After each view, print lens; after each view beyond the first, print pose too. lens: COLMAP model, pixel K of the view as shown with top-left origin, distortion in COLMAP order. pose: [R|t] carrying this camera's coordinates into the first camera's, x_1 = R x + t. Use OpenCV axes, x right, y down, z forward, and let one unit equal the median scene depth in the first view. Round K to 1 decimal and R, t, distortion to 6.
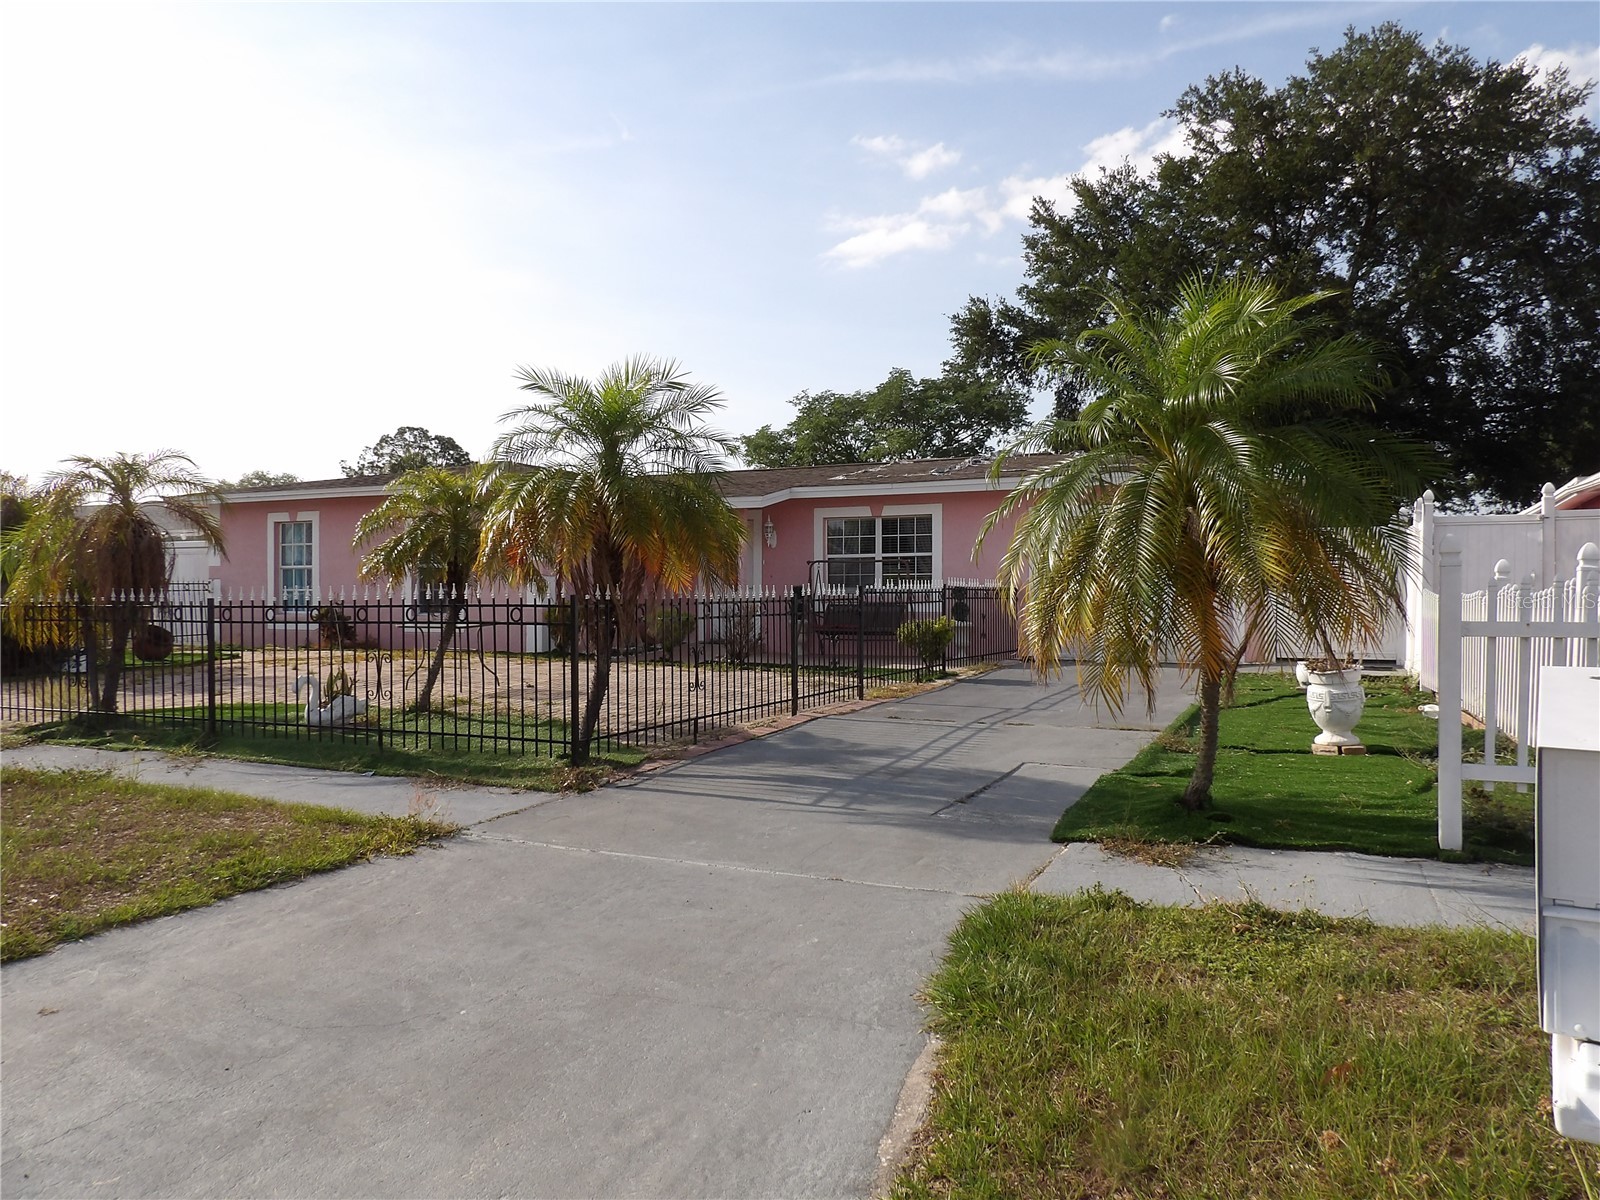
lens RADIAL K [[1132.9, 0, 800.0], [0, 1132.9, 600.0], [0, 0, 1]] dist [-0.007548, -0.000895]
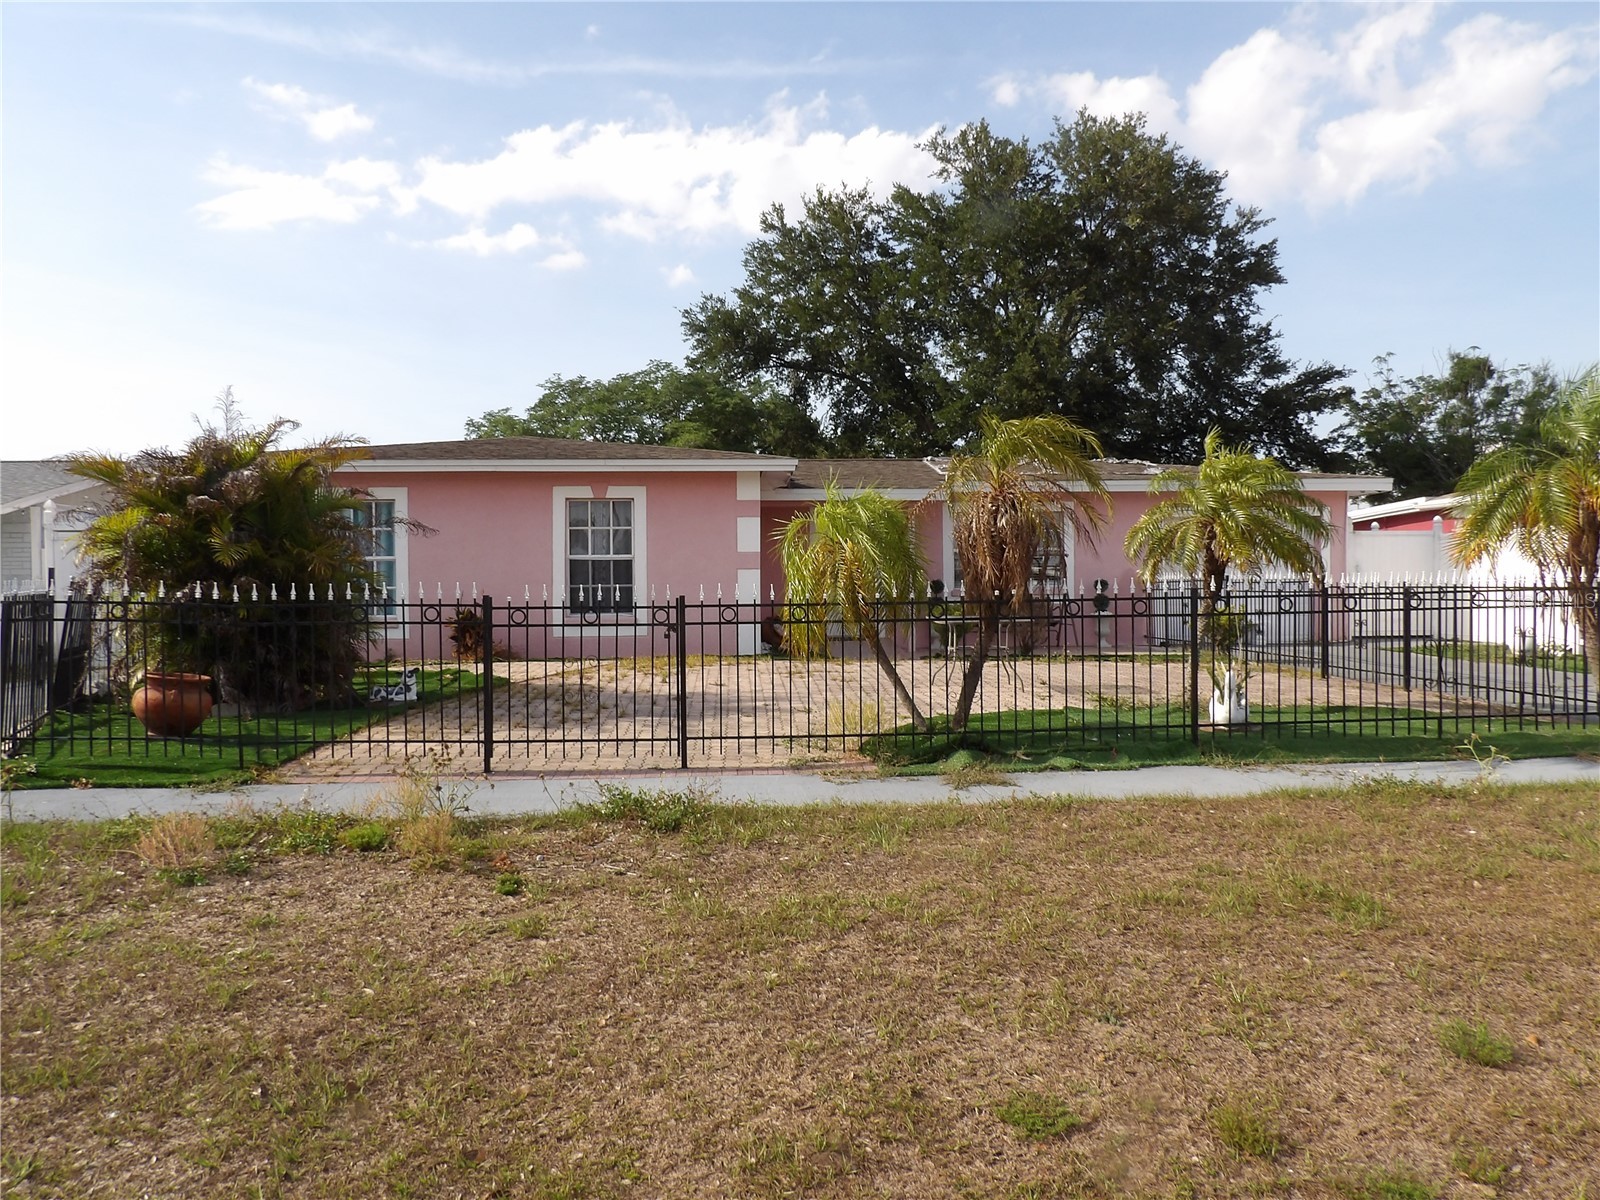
lens RADIAL K [[1157.5, 0, 803.2], [0, 1157.5, 602.3], [0, 0, 1]] dist [-0.015849, 0.037495]
pose [[0.868372, -0.011623, 0.495777, -0.619548], [0.012141, 0.999924, 0.002176, 0.002914], [-0.495764, 0.004129, 0.868447, 0.193543]]
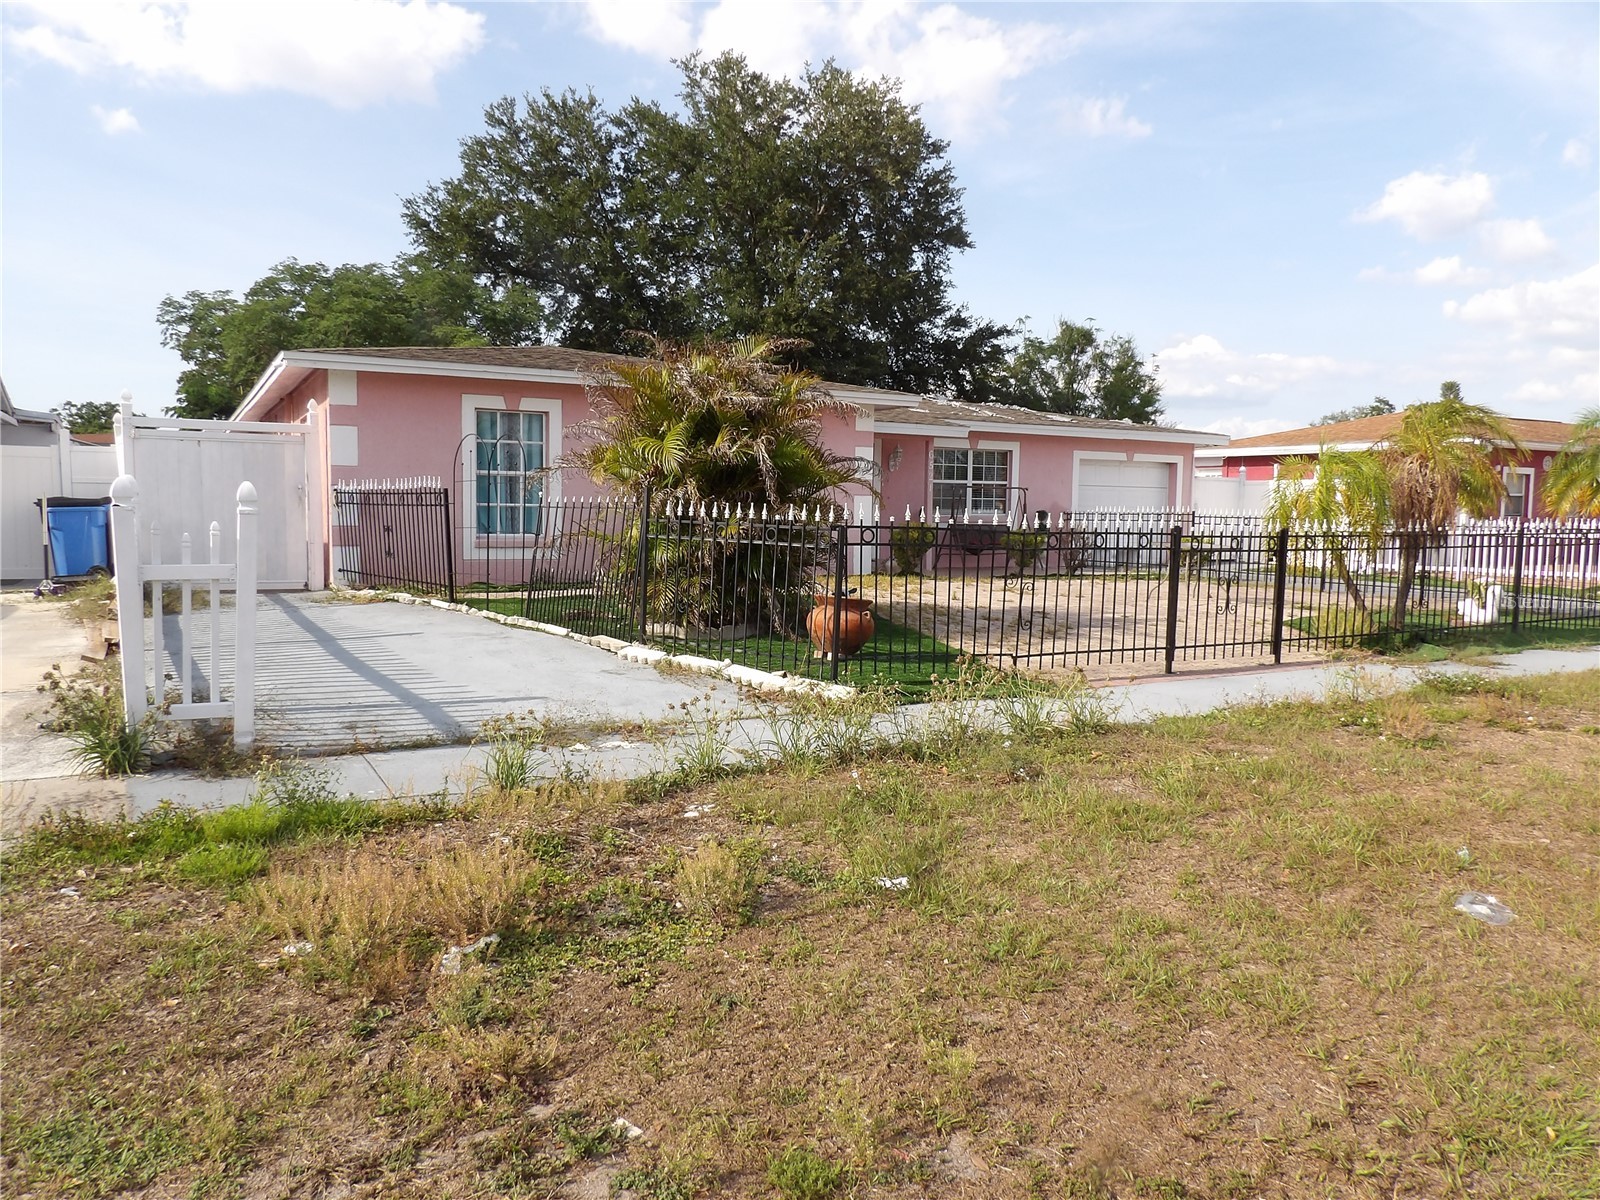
lens RADIAL K [[1145.7, 0, 800.0], [0, 1145.7, 600.0], [0, 0, 1]] dist [0.037237, 0.001686]
pose [[0.582317, -0.053779, 0.811181, -1.001210], [-0.009156, 0.997312, 0.072692, -0.002603], [-0.812911, -0.049757, 0.580259, 0.451290]]
